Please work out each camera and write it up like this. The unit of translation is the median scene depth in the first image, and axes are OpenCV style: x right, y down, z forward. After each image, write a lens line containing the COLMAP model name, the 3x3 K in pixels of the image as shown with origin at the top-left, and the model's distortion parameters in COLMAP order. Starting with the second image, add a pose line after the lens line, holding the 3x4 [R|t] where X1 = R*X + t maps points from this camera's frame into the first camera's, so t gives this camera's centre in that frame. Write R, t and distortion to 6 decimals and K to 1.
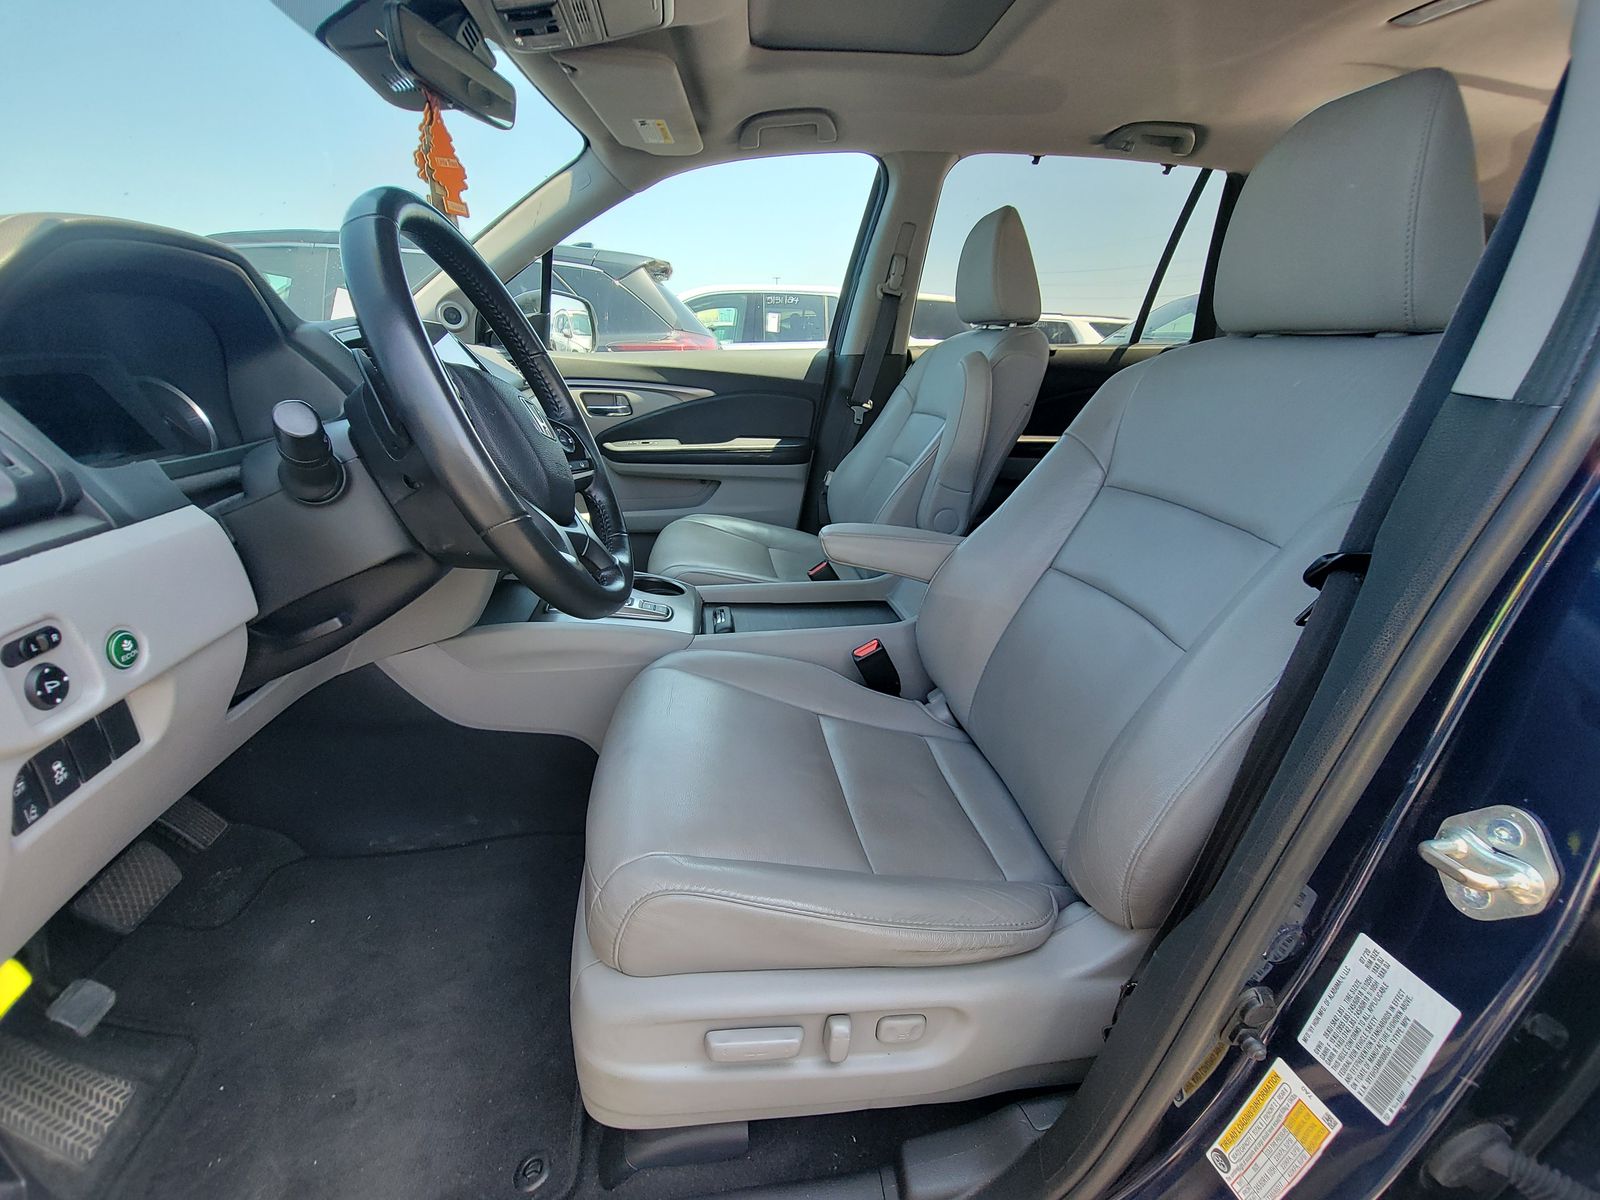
lens RADIAL K [[674.1, 0, 797.0], [0, 674.1, 628.7], [0, 0, 1]] dist [0.031325, -0.026053]
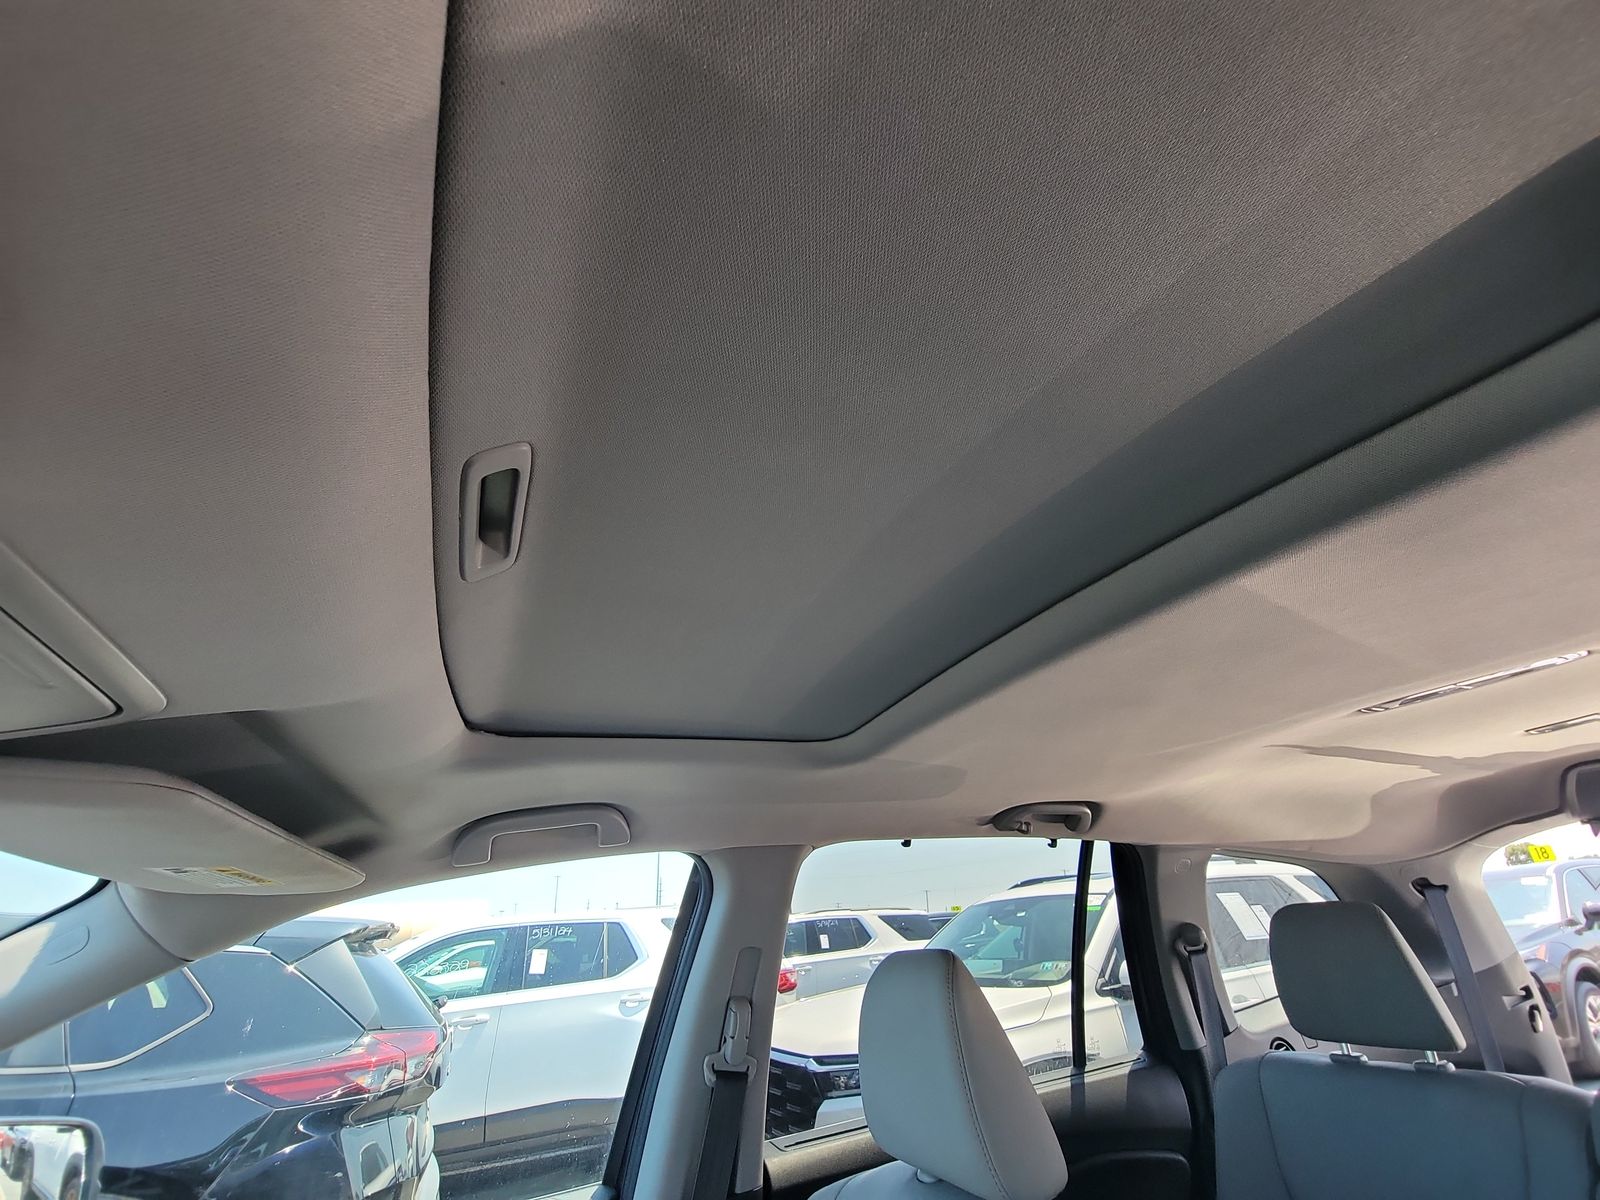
lens RADIAL K [[674.1, 0, 797.0], [0, 674.1, 628.7], [0, 0, 1]] dist [0.031325, -0.026053]
pose [[0.956009, 0.051921, 0.288706, 0.014565], [0.174594, 0.690176, -0.702264, -0.352740], [-0.235720, 0.721776, 0.650750, 0.381250]]
